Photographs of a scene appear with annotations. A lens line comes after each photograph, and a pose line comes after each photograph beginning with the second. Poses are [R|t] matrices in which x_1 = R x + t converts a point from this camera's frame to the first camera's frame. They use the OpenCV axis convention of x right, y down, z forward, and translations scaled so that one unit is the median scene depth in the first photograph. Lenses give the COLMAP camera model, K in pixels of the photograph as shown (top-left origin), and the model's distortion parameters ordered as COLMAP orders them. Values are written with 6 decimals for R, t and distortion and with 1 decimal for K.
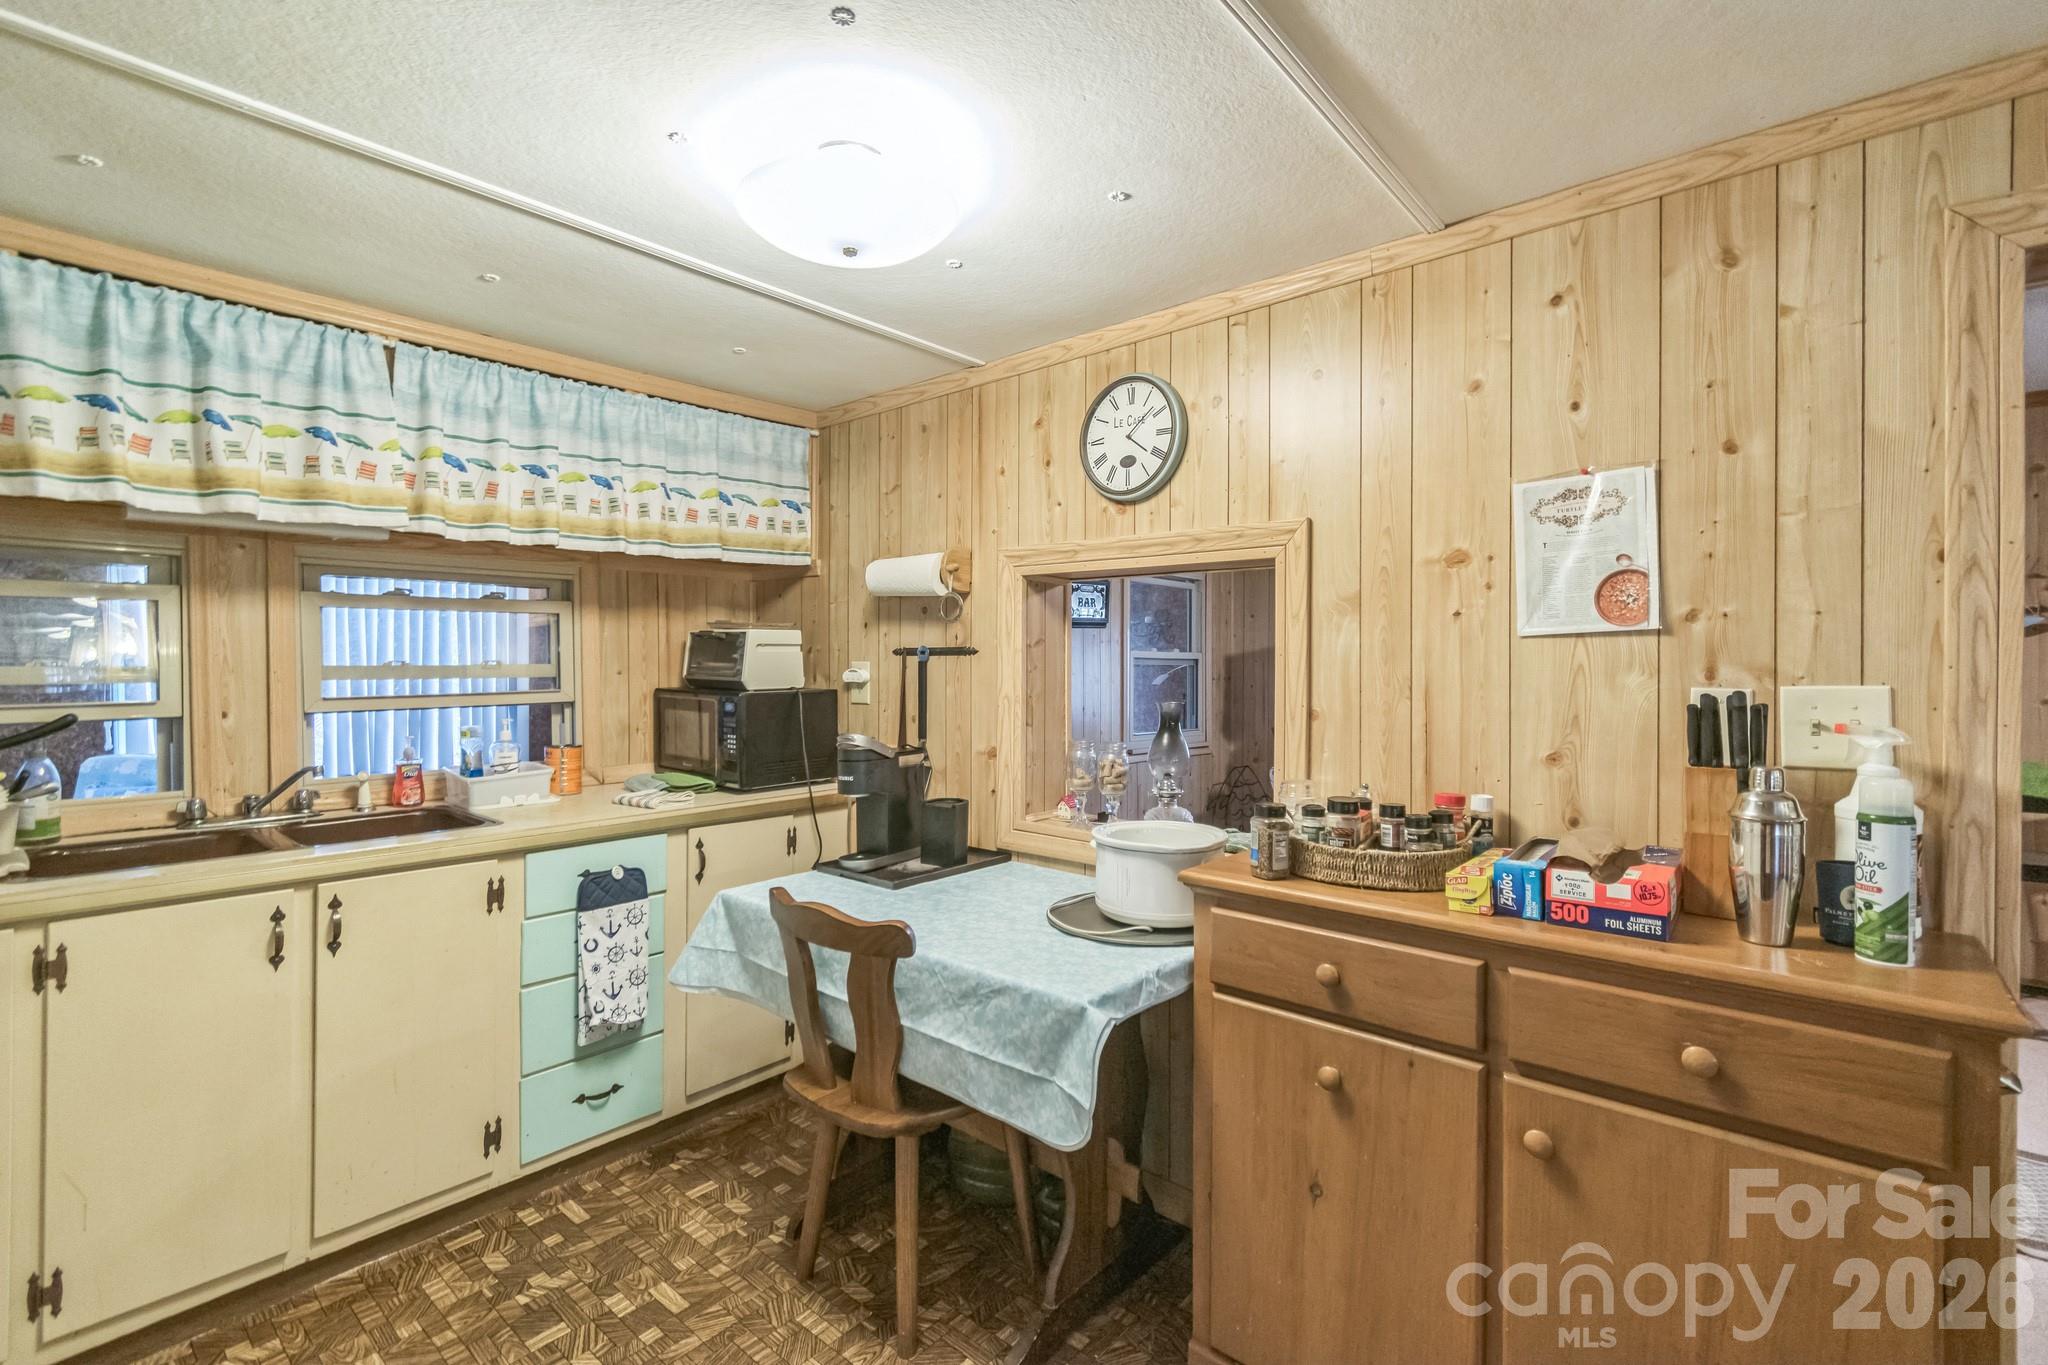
lens RADIAL K [[914.4, 0, 1020.3], [0, 914.4, 673.6], [0, 0, 1]] dist [0.003246, -0.001885]
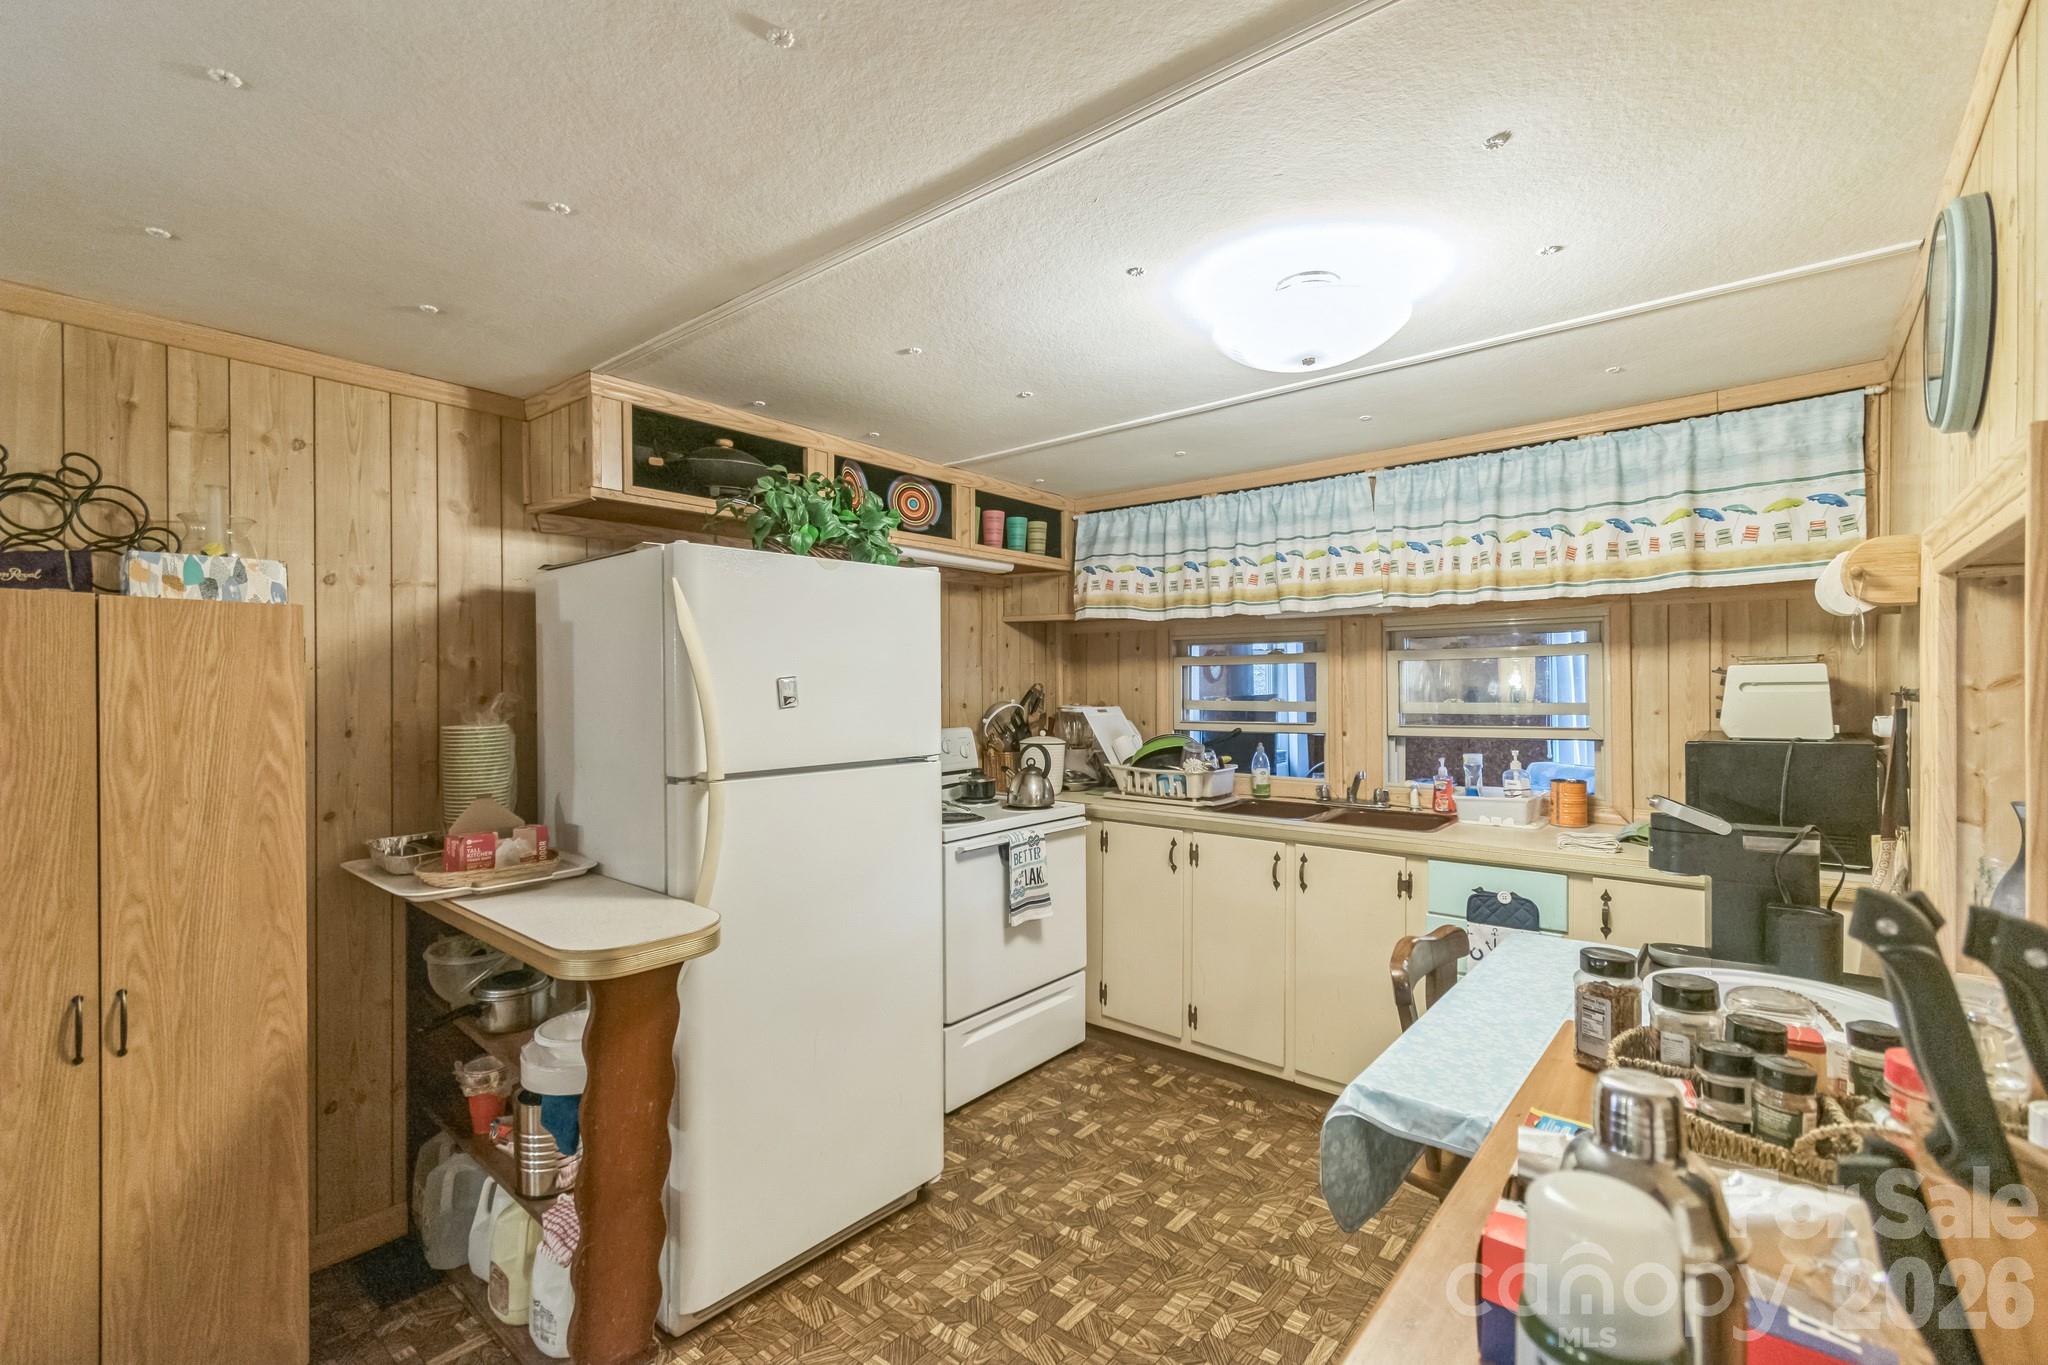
lens RADIAL K [[914.4, 0, 1036.7], [0, 914.4, 684.0], [0, 0, 1]] dist [0.003246, -0.001885]
pose [[0.026906, -0.003068, -0.999633, 0.648811], [-0.007873, 0.999964, -0.003281, -0.028797], [0.999607, 0.007959, 0.026880, 0.419674]]
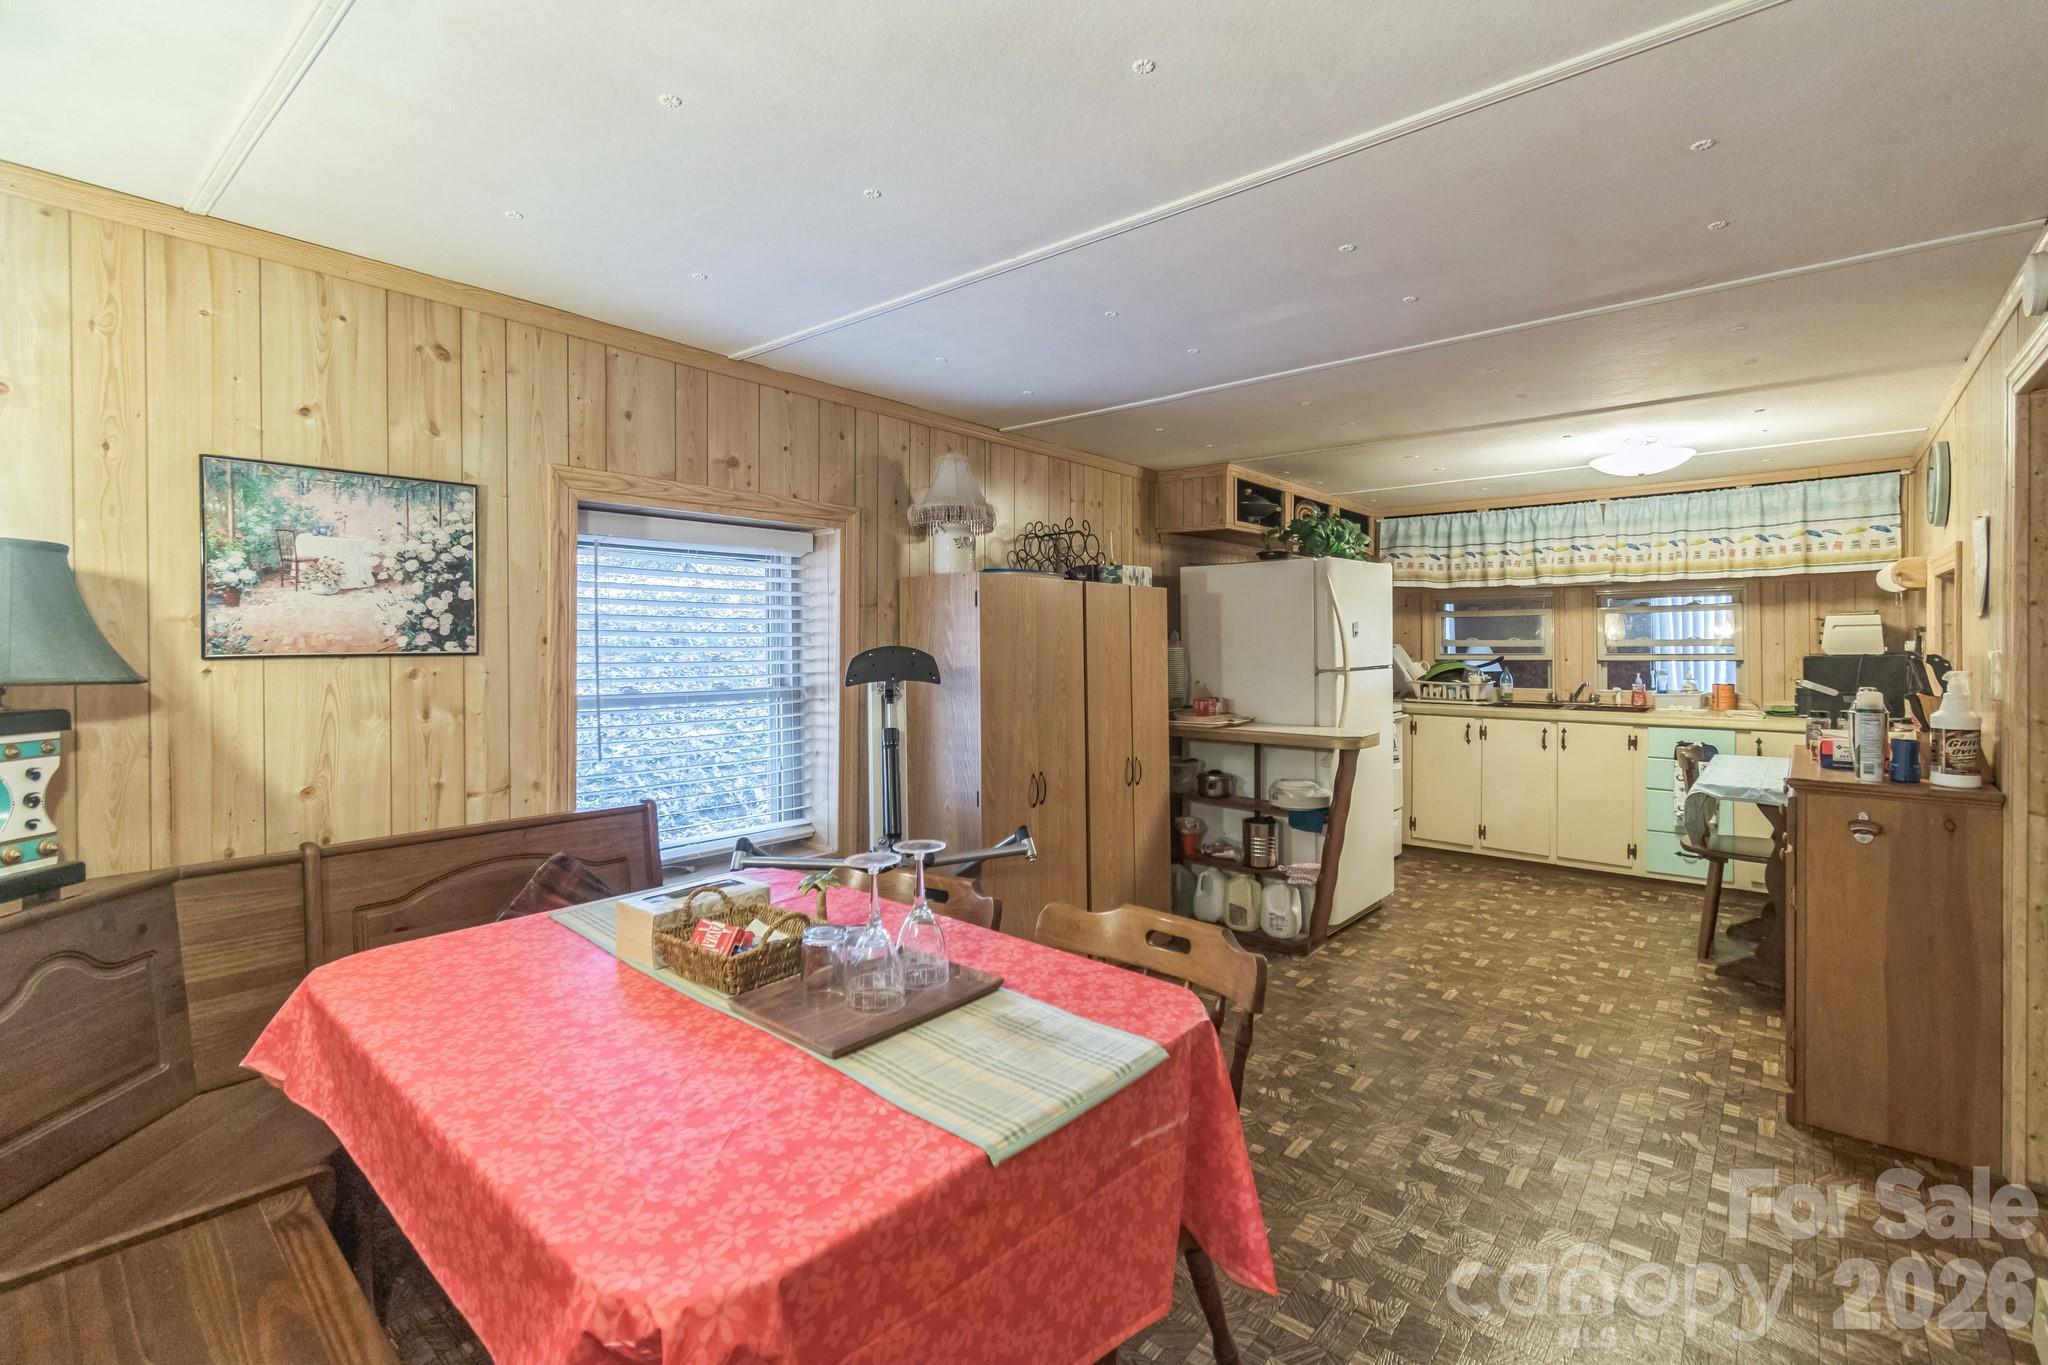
lens RADIAL K [[914.4, 0, 1042.5], [0, 914.4, 641.8], [0, 0, 1]] dist [0.003246, -0.001885]
pose [[0.015949, 0.001449, -0.999872, 1.525656], [-0.008484, 0.999963, 0.001314, 0.005388], [0.999837, 0.008462, 0.015961, -0.440431]]
